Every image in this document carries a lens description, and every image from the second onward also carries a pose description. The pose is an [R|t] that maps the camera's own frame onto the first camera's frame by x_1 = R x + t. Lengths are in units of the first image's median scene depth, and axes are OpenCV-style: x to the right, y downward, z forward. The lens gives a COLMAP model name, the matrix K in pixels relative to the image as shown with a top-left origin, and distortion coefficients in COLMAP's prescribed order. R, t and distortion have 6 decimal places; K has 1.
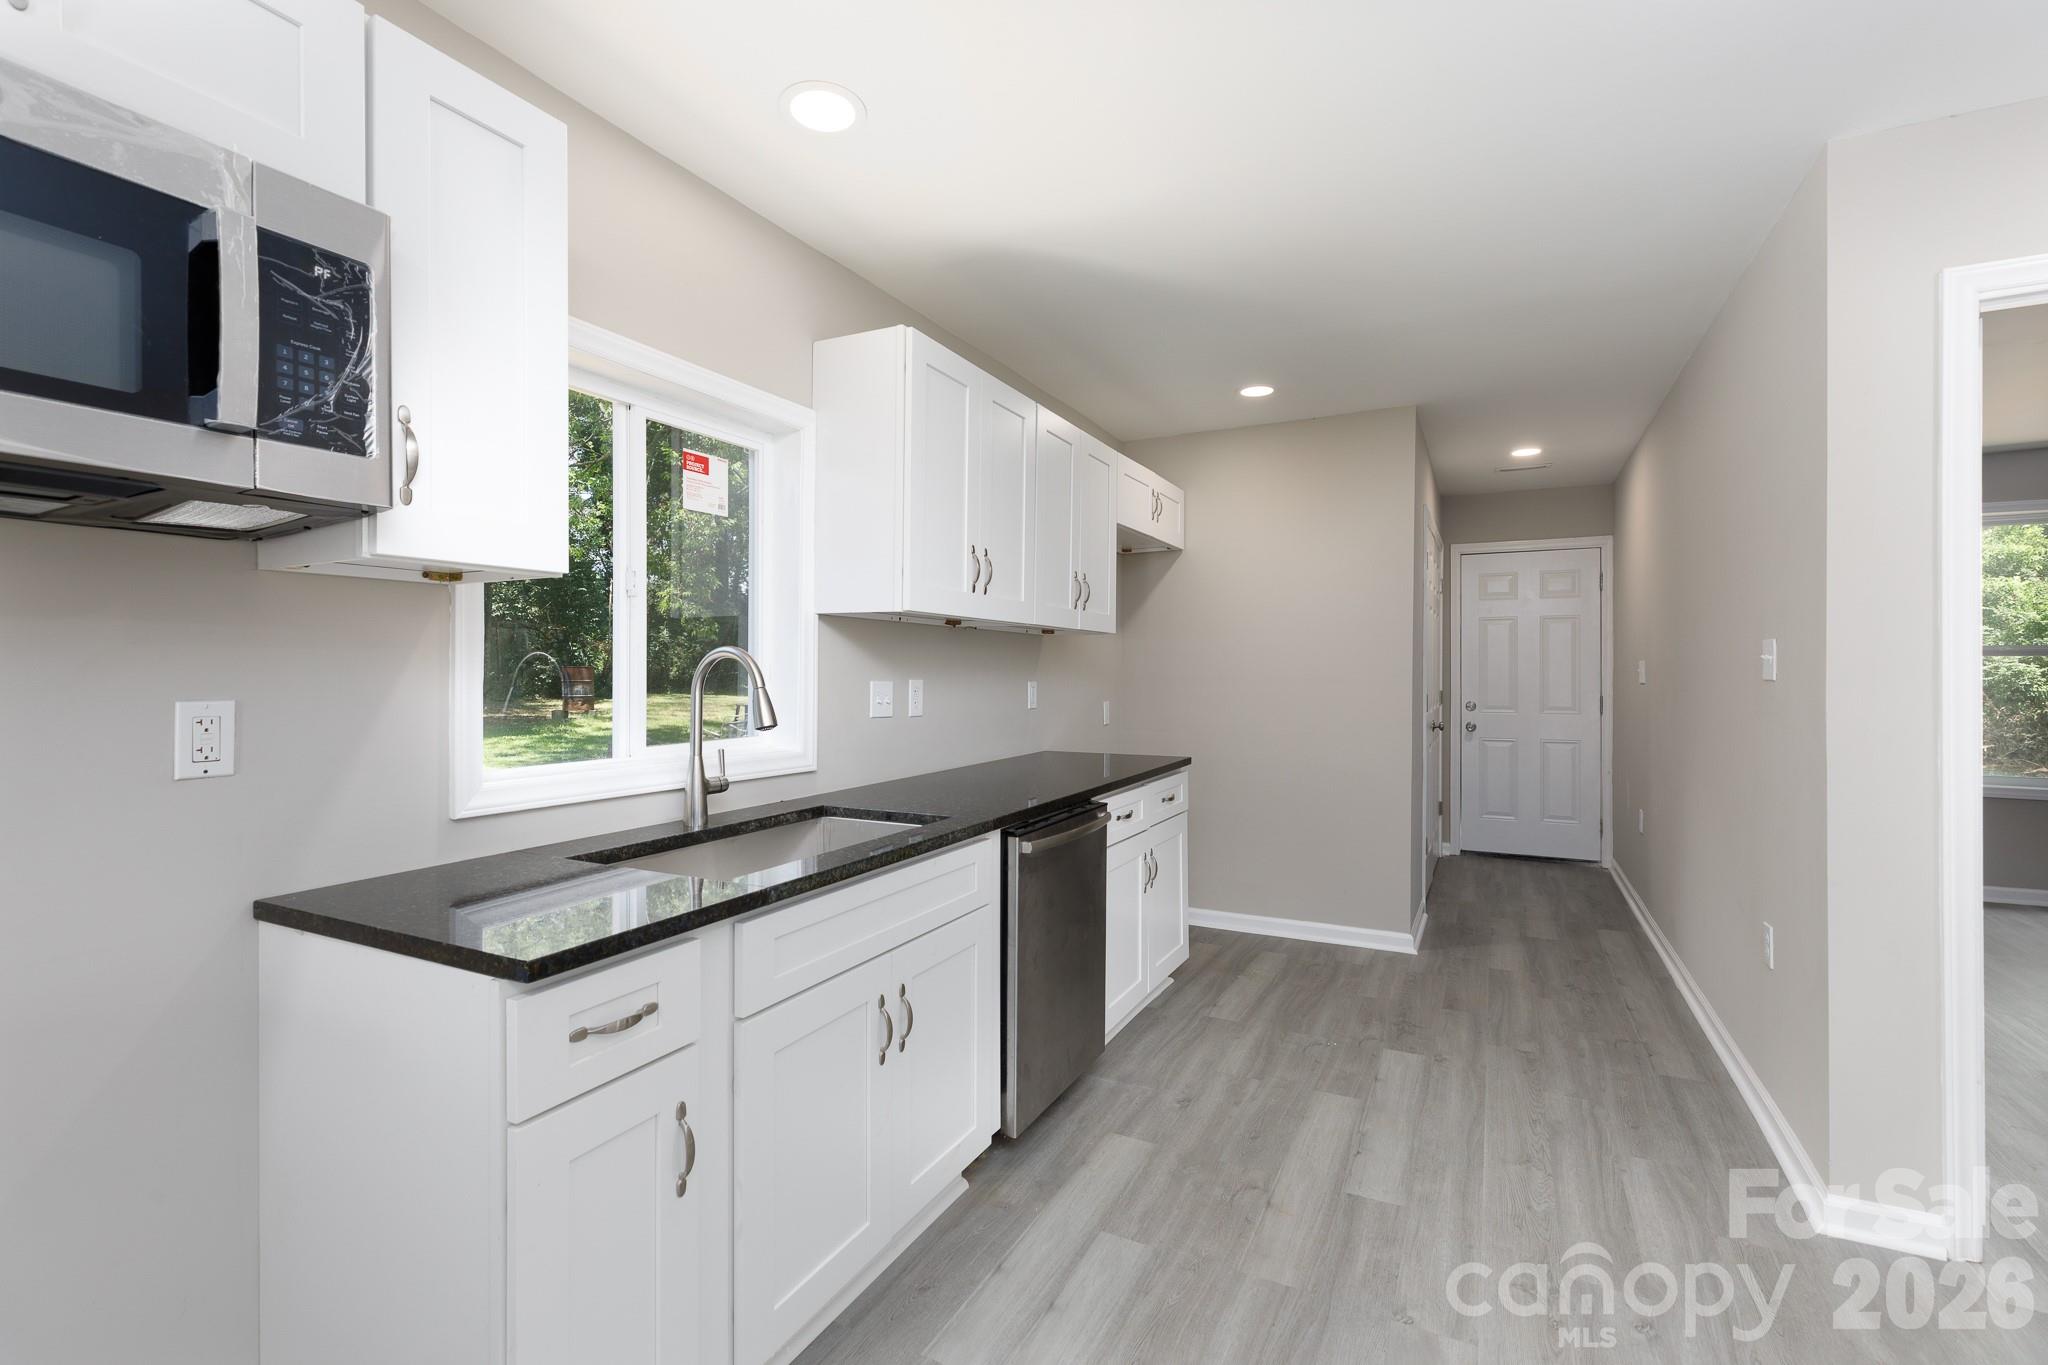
lens RADIAL K [[917.4, 0, 1013.0], [0, 917.4, 668.0], [0, 0, 1]] dist [0.000577, 0.000274]
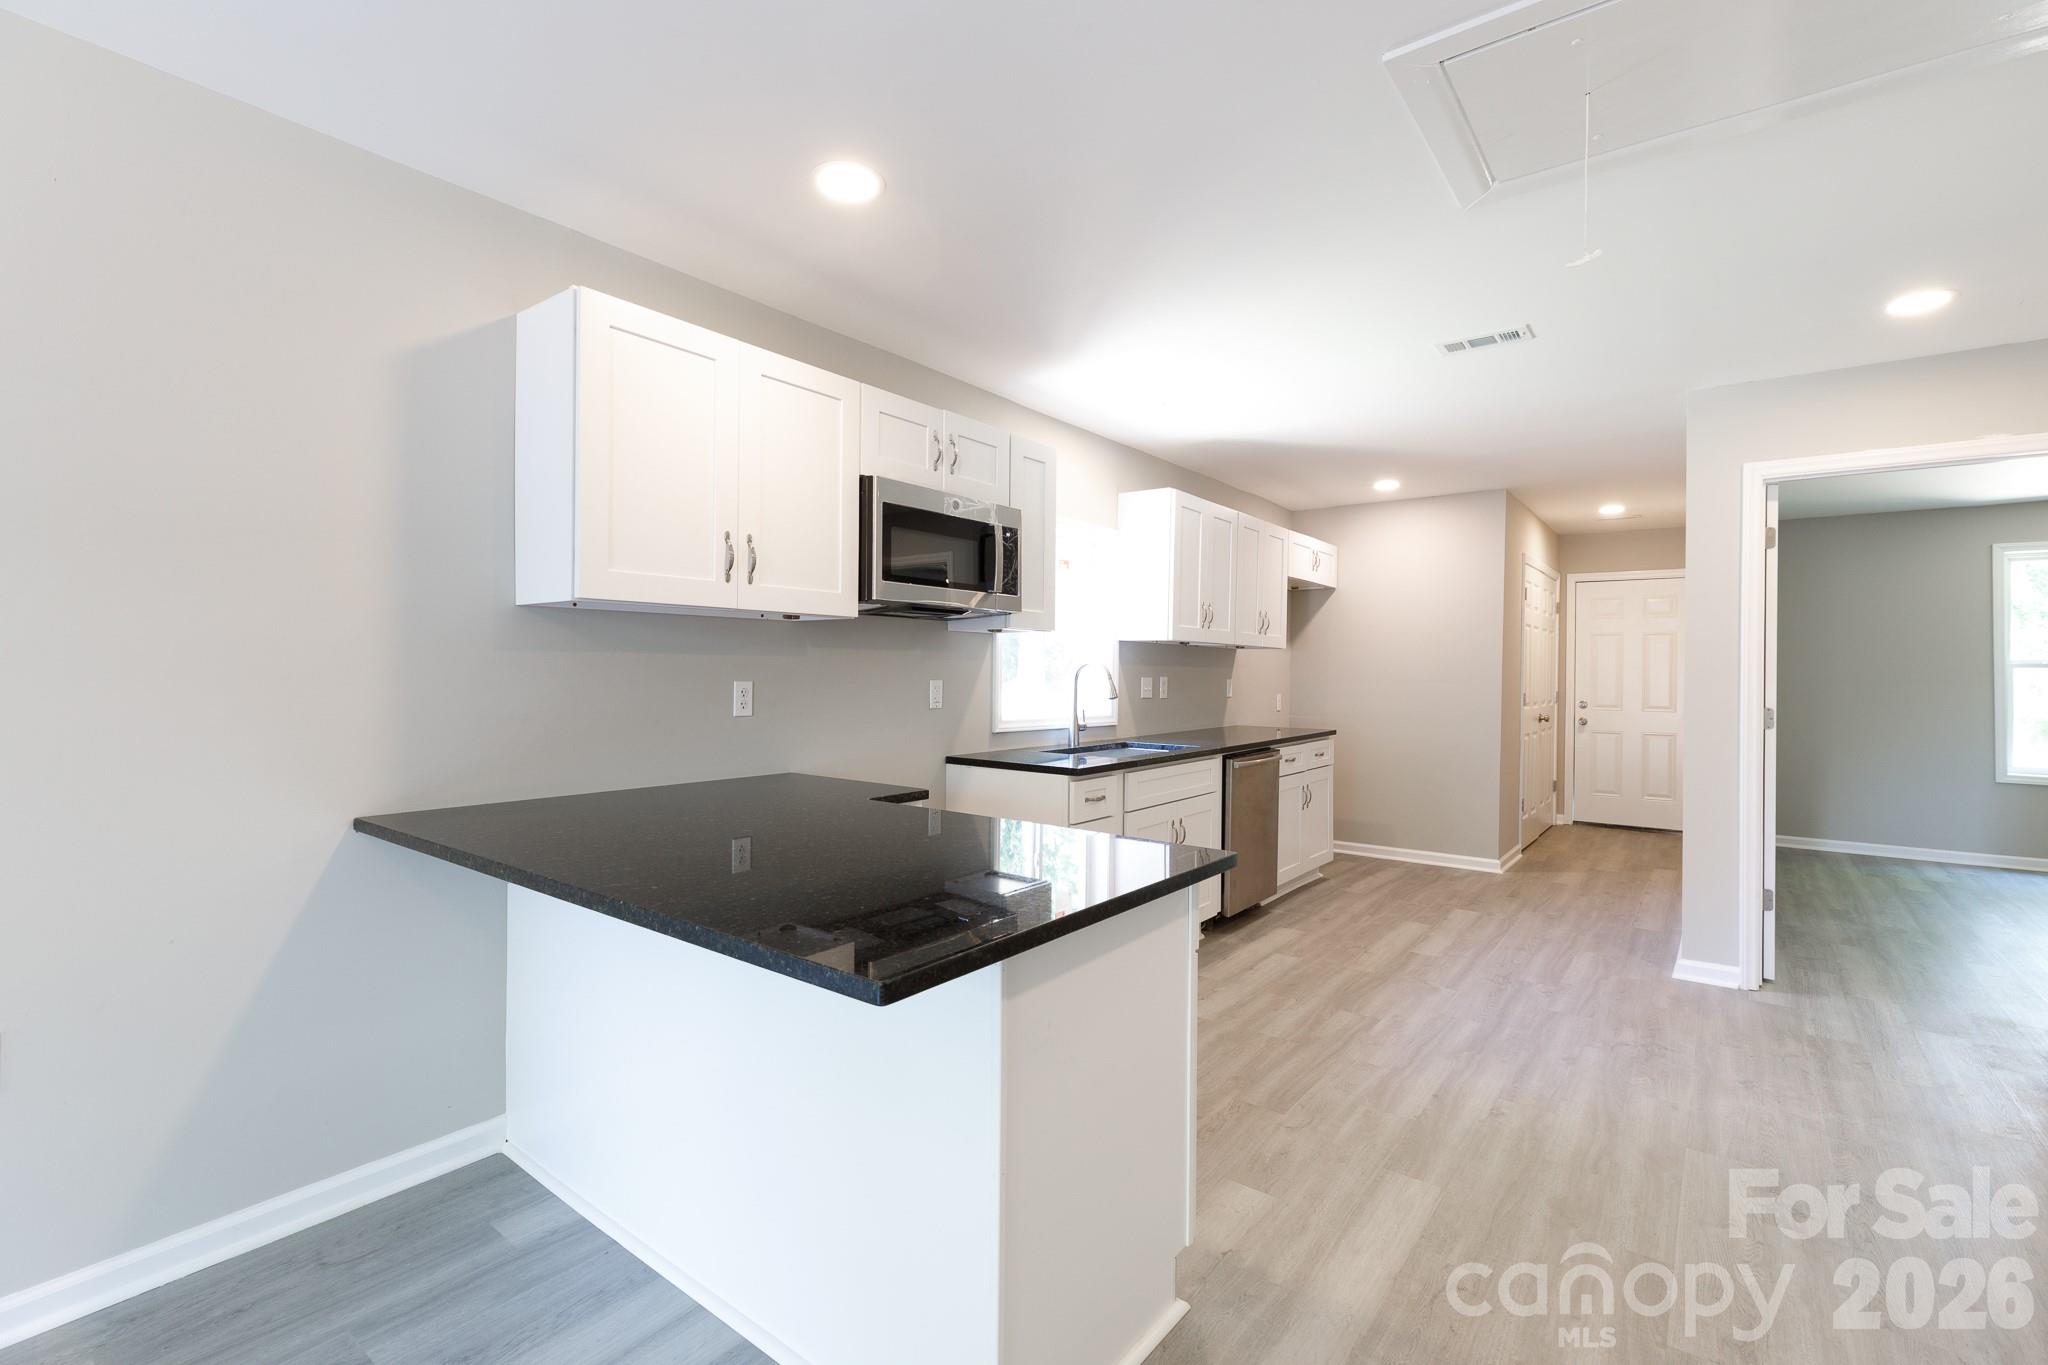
lens RADIAL K [[901.6, 0, 1020.9], [0, 901.6, 673.5], [0, 0, 1]] dist [0.001415, -0.000009]
pose [[0.984740, 0.009283, -0.173785, -0.080582], [-0.008614, 0.999952, 0.004604, 0.000203], [0.173819, -0.003037, 0.984773, -0.729337]]
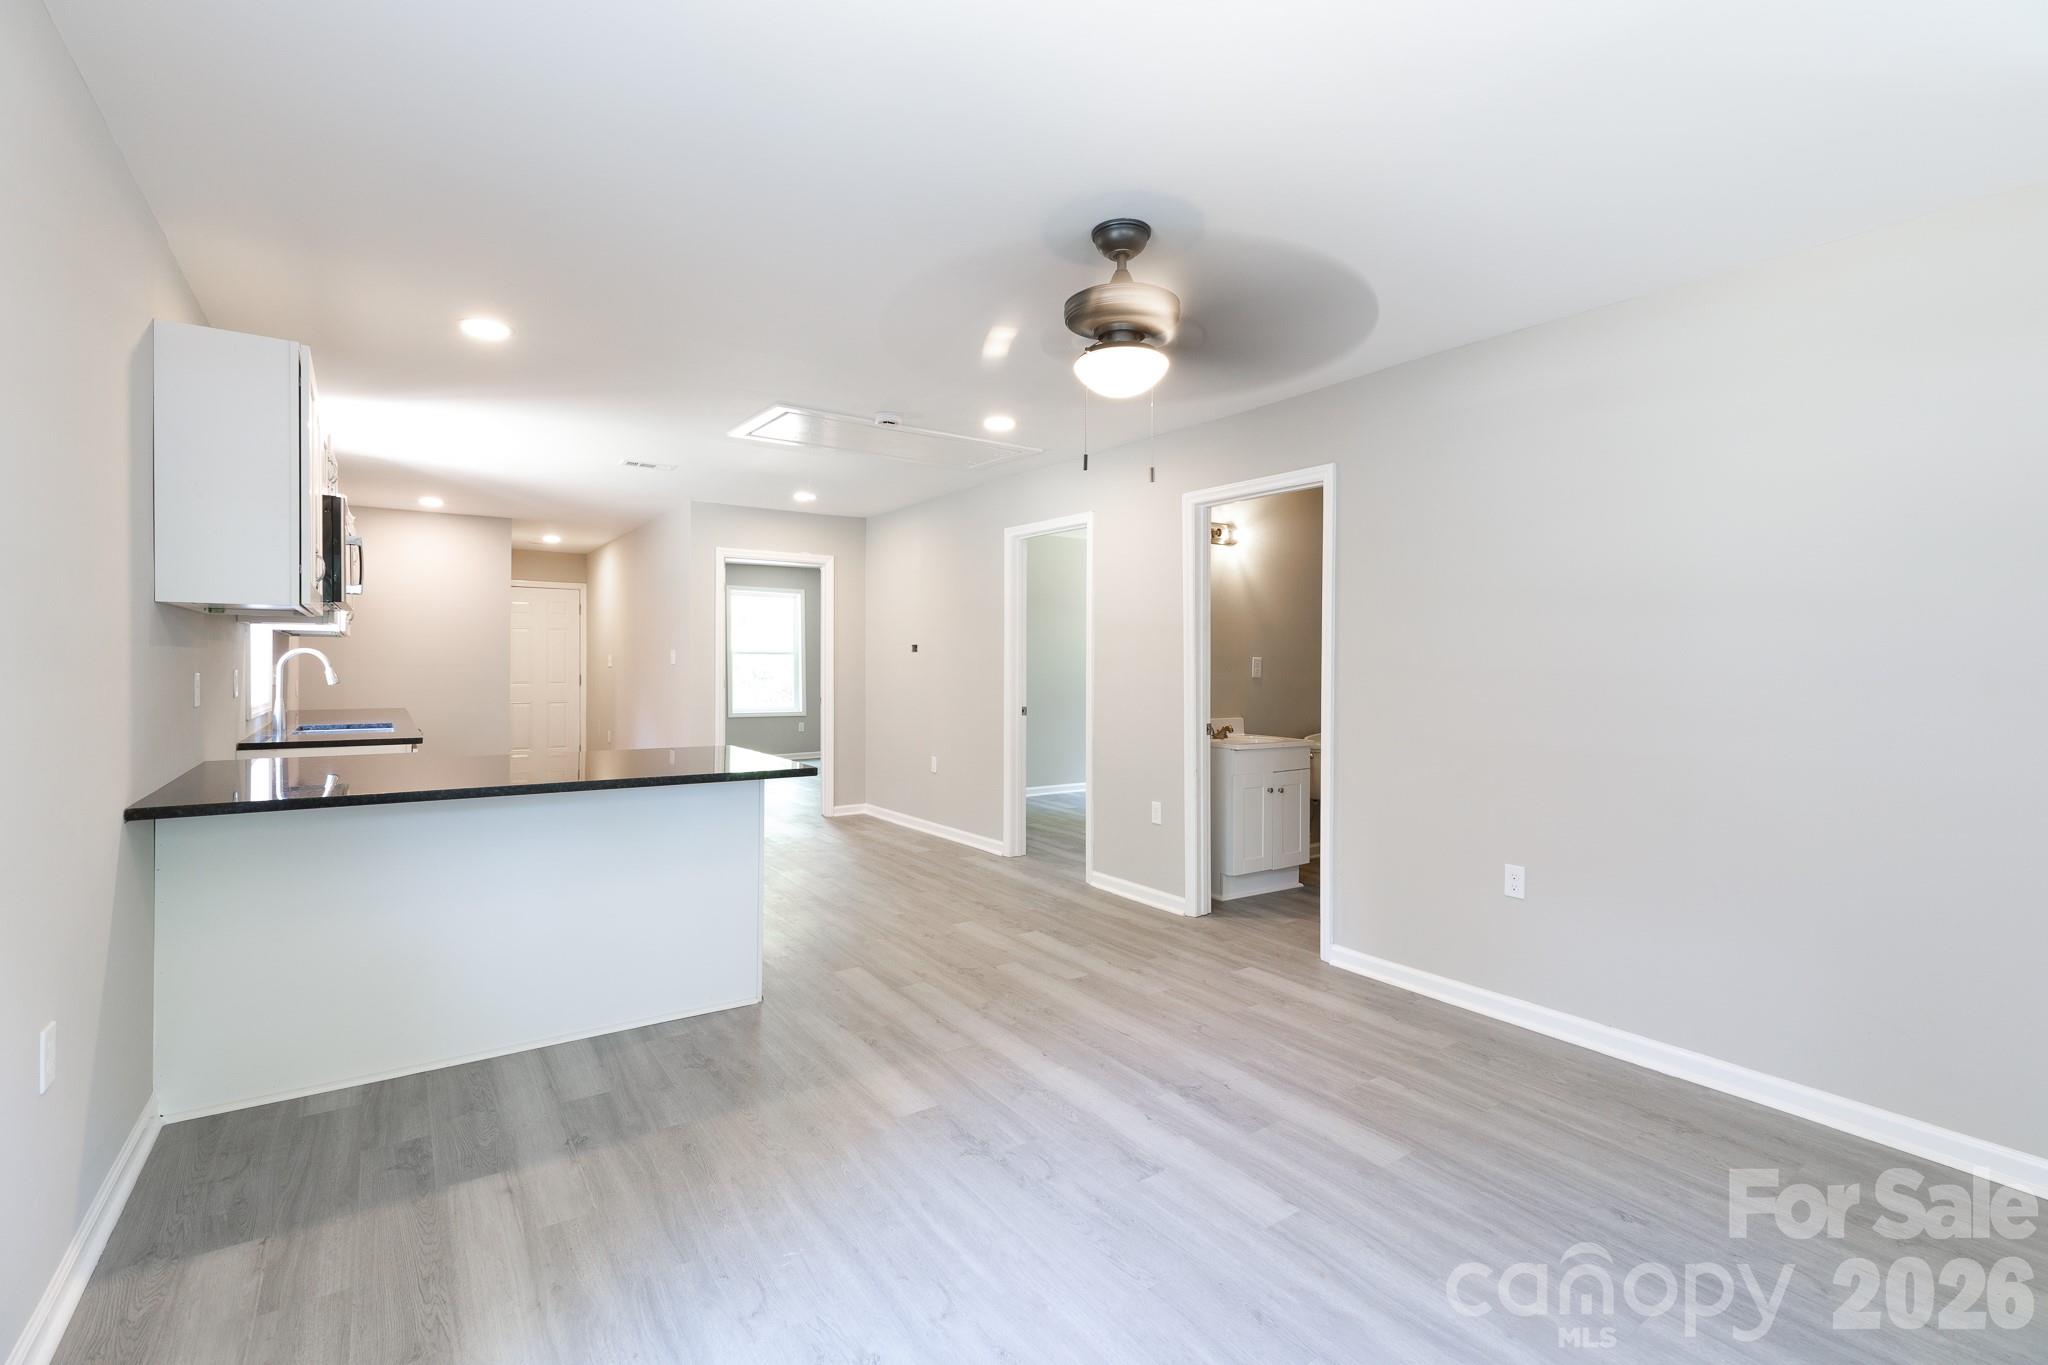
lens RADIAL K [[917.4, 0, 1013.0], [0, 917.4, 668.0], [0, 0, 1]] dist [0.000577, 0.000274]
pose [[0.467606, -0.005144, 0.883922, -1.059131], [-0.005145, 0.999950, 0.008541, -0.003380], [-0.883922, -0.008542, 0.467557, -1.116393]]
